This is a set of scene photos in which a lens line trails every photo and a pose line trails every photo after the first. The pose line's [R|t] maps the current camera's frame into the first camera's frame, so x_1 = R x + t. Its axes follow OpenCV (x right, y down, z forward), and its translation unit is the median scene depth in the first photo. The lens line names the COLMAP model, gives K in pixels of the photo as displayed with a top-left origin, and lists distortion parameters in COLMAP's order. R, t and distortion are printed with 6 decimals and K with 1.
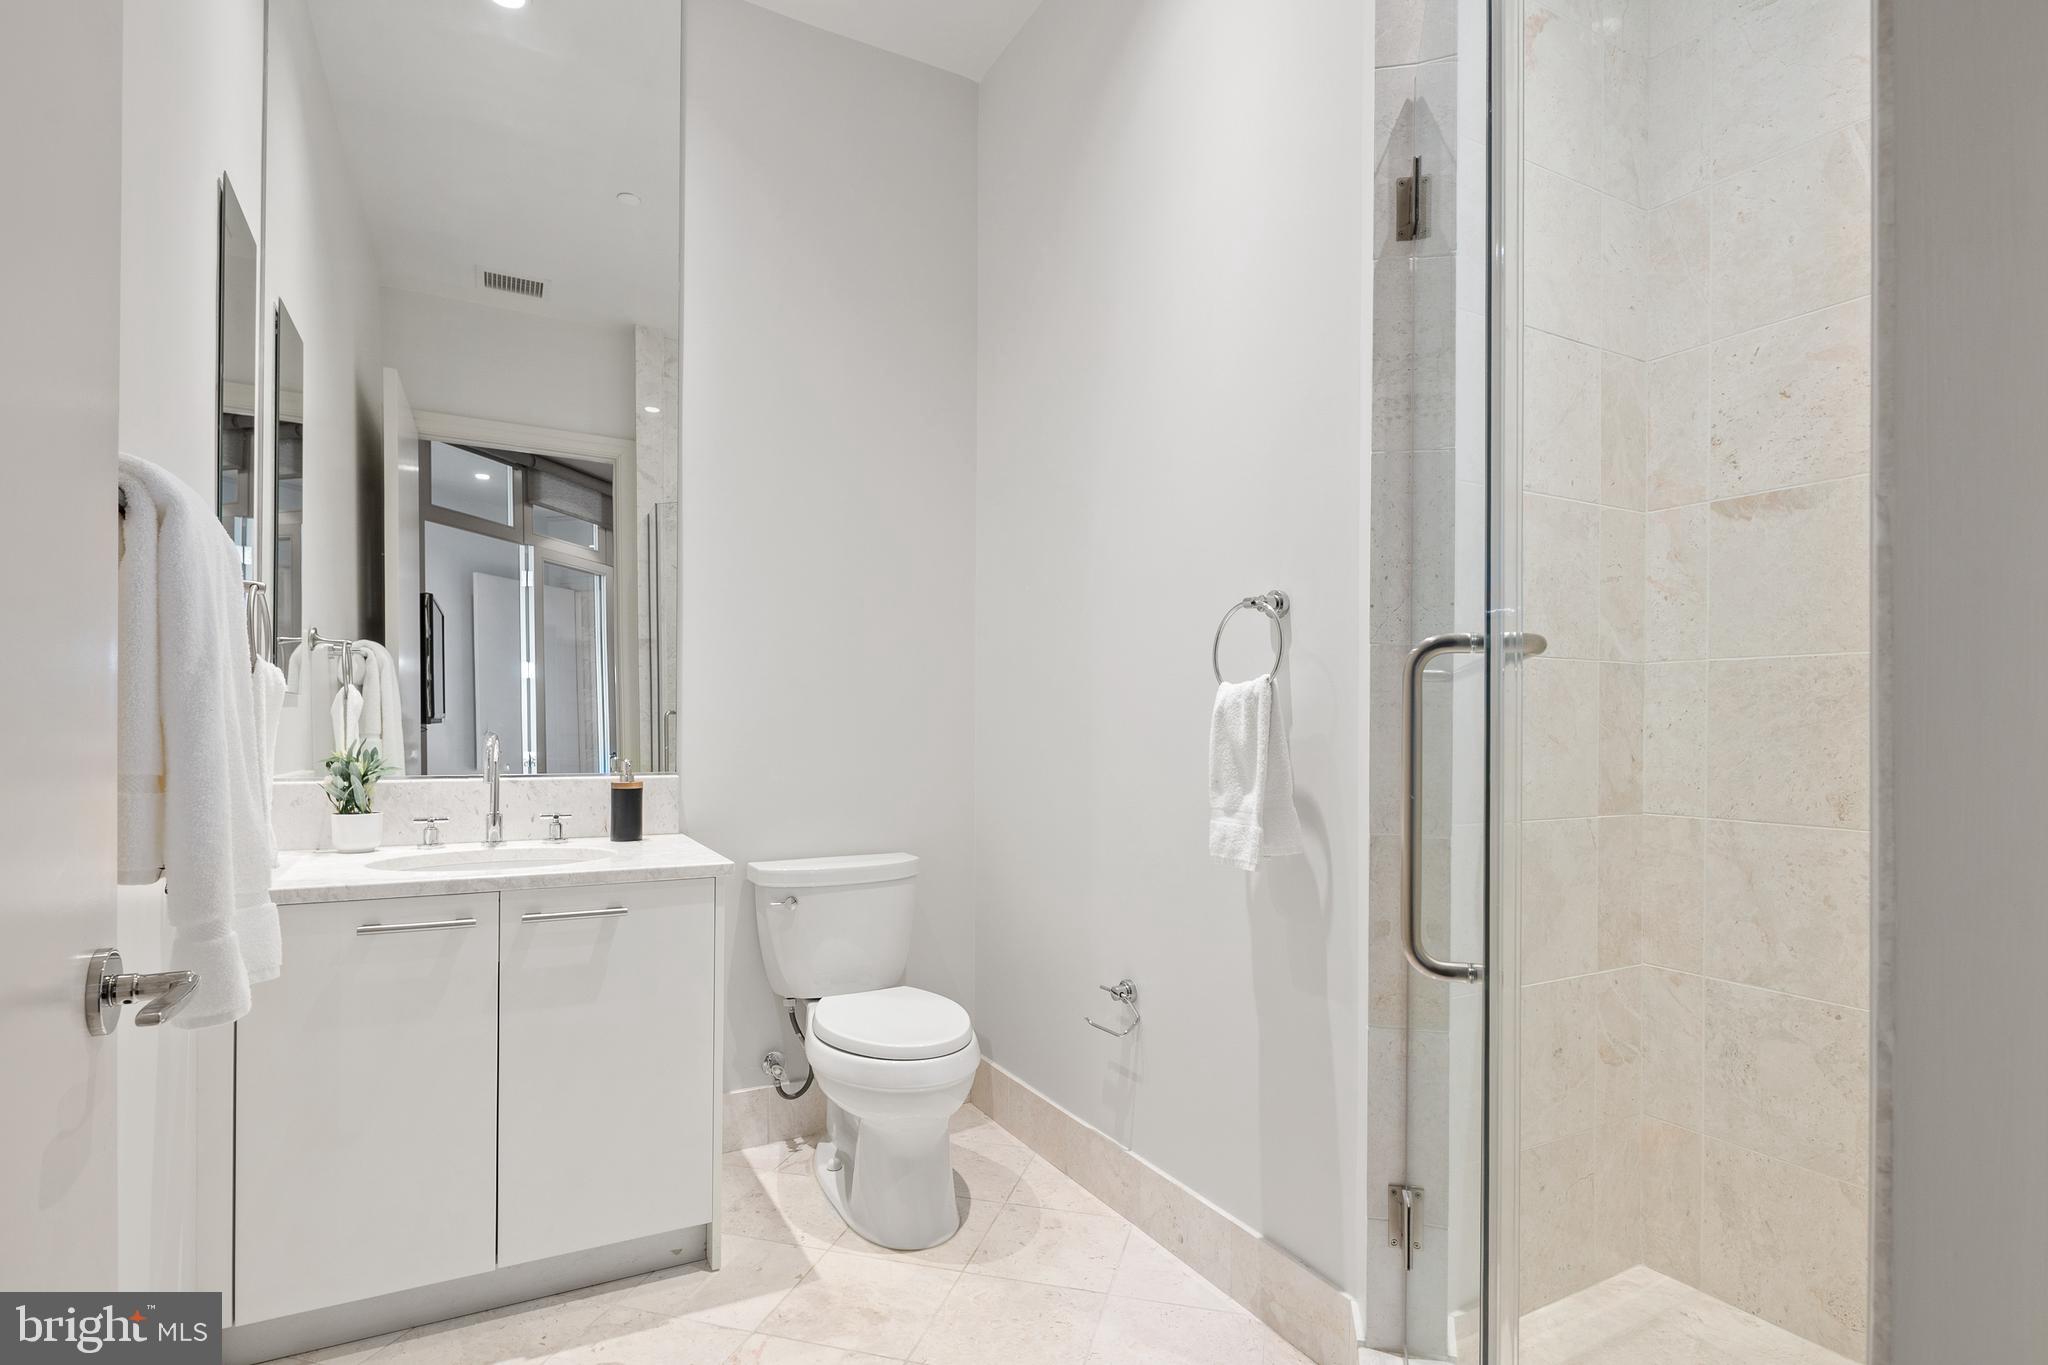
lens RADIAL K [[996.9, 0, 1016.4], [0, 996.9, 582.9], [0, 0, 1]] dist [0.001112, -0.002203]
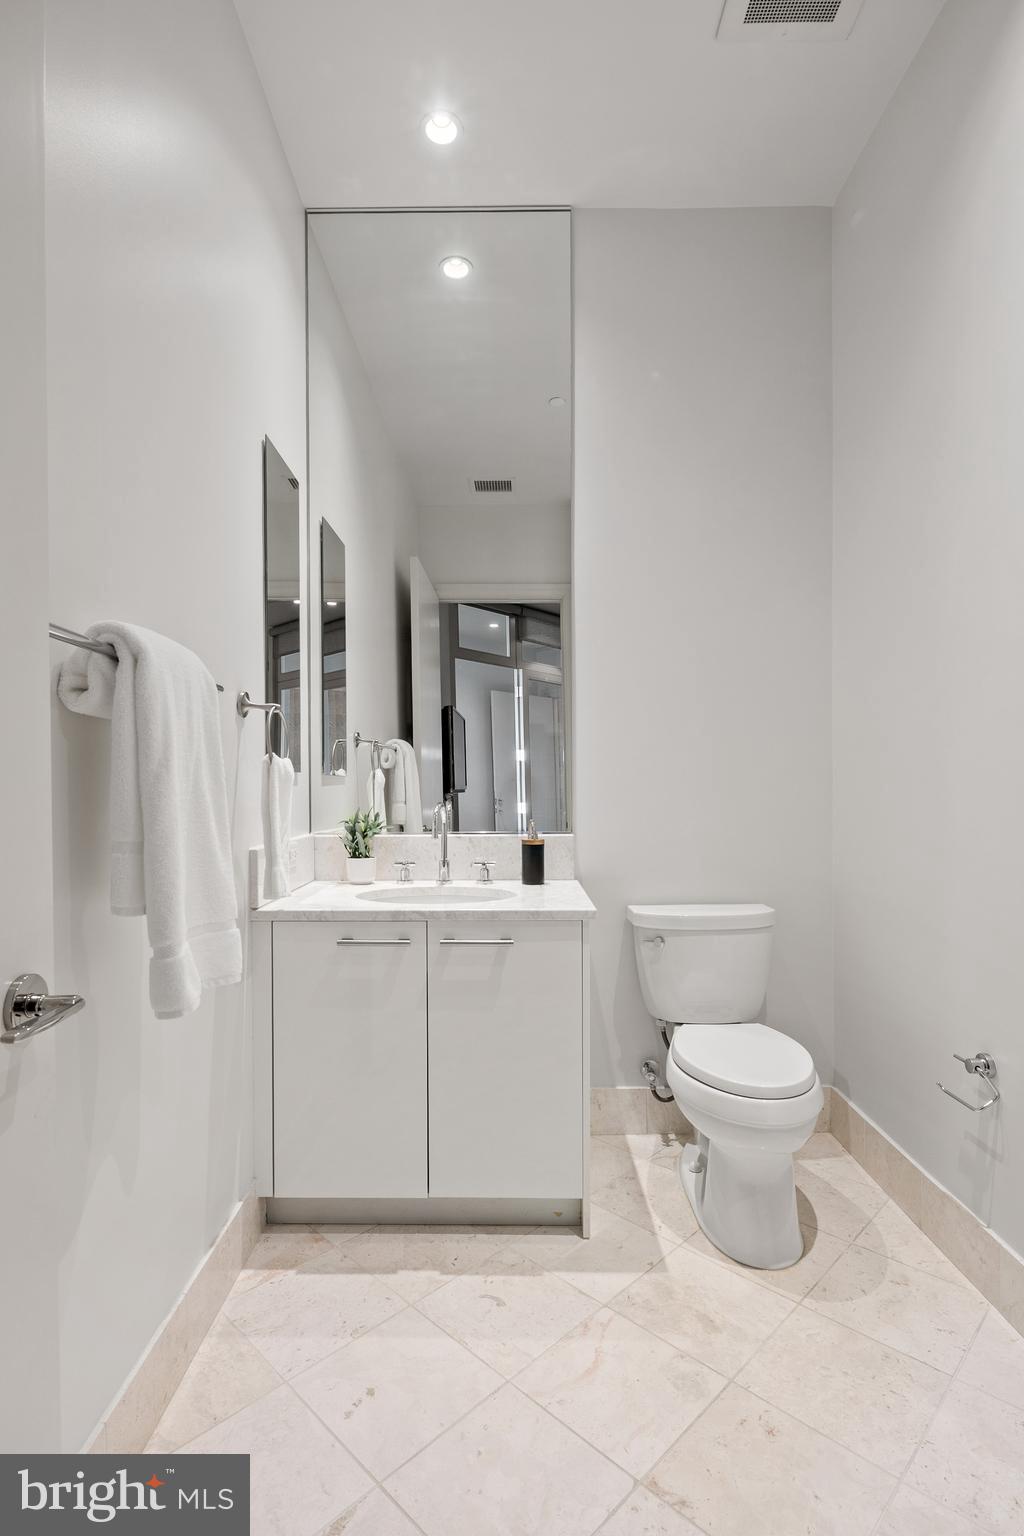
lens RADIAL K [[745.4, 0, 511.0], [0, 745.4, 747.6], [0, 0, 1]] dist [0.004938, -0.005051]
pose [[0.875564, -0.037280, -0.481661, 0.068072], [0.078642, 0.994718, 0.065965, 0.016009], [0.476658, -0.095635, 0.873871, 0.171030]]
